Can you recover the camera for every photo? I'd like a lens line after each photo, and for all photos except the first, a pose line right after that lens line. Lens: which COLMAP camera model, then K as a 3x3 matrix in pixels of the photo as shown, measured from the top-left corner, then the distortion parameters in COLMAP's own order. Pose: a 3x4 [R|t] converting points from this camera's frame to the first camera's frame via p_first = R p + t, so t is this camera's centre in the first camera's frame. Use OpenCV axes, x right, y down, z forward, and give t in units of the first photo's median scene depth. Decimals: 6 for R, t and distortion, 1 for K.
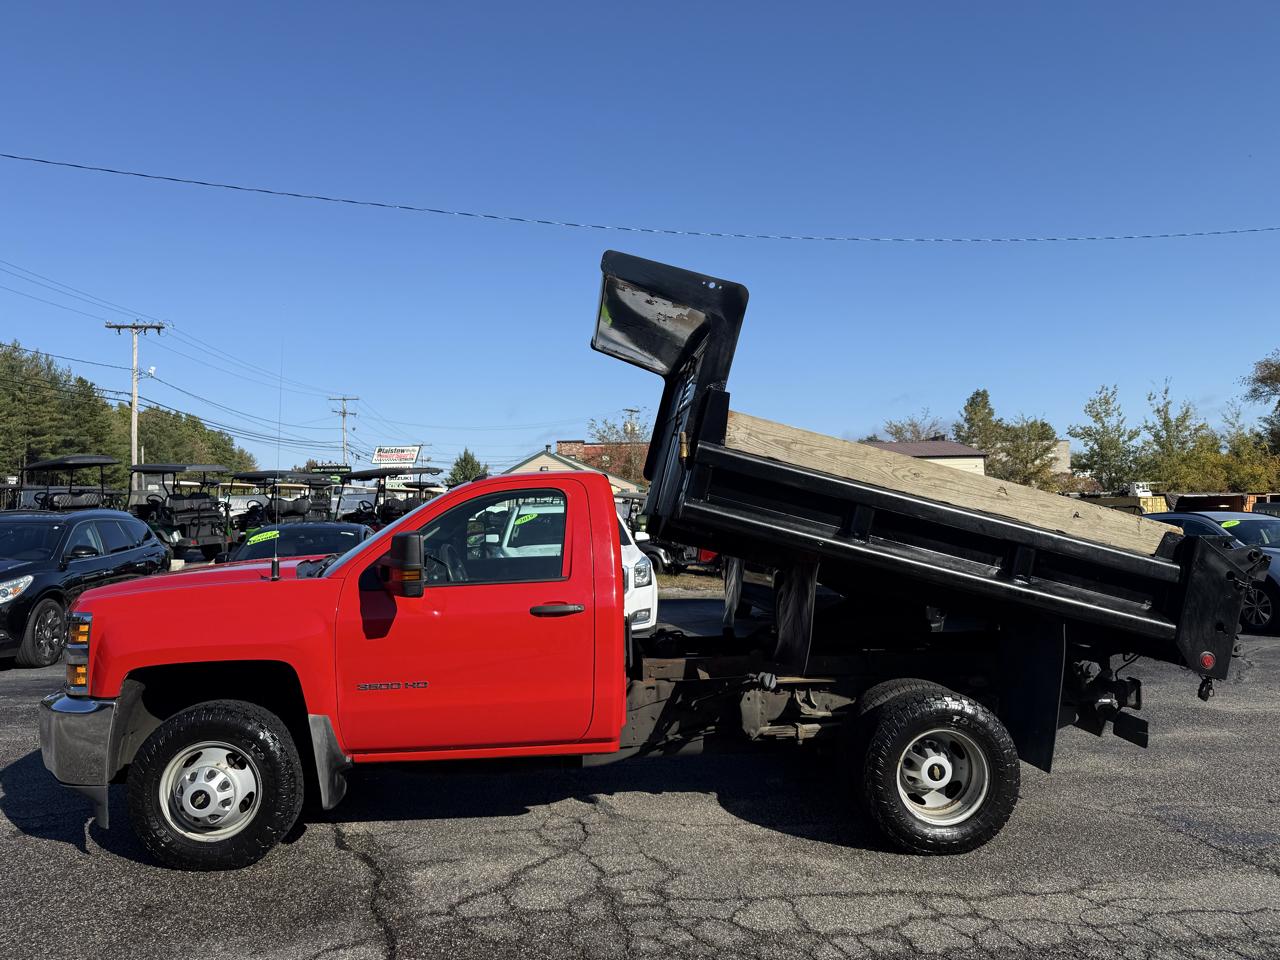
lens RADIAL K [[925.8, 0, 635.8], [0, 925.8, 499.0], [0, 0, 1]] dist [0.049221, -0.065215]
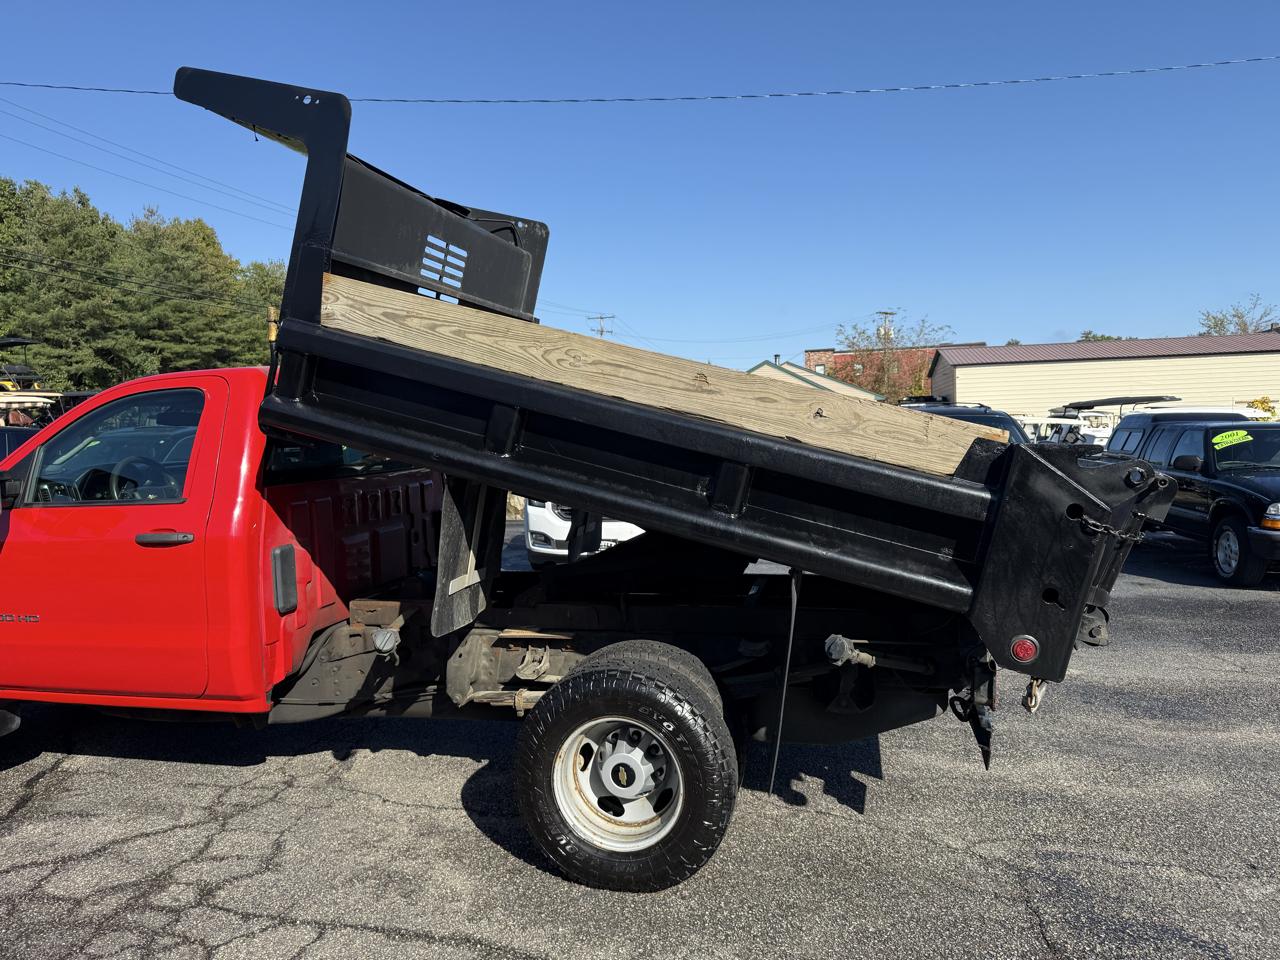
lens RADIAL K [[925.8, 0, 607.2], [0, 925.8, 512.7], [0, 0, 1]] dist [0.049221, -0.065215]
pose [[0.951420, 0.020357, -0.307221, 0.526730], [0.012867, 0.994311, 0.105733, 0.015921], [0.307626, -0.104550, 0.945746, 0.341545]]
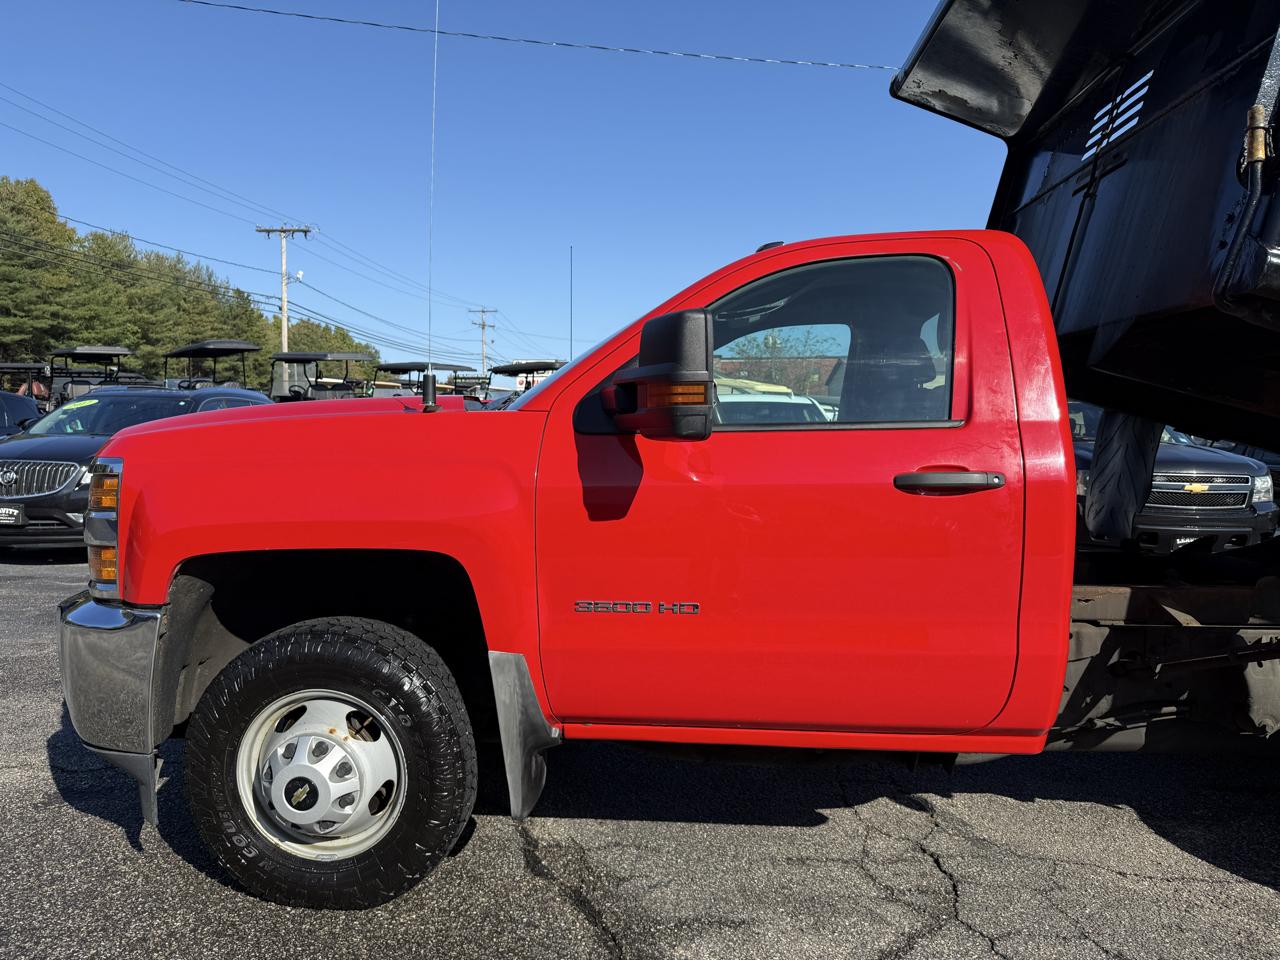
lens RADIAL K [[925.8, 0, 640.7], [0, 925.8, 512.2], [0, 0, 1]] dist [0.049221, -0.065215]
pose [[0.990692, 0.035098, -0.131519, -0.186591], [-0.021714, 0.994563, 0.101852, 0.088308], [0.134379, -0.098048, 0.986067, 0.464840]]
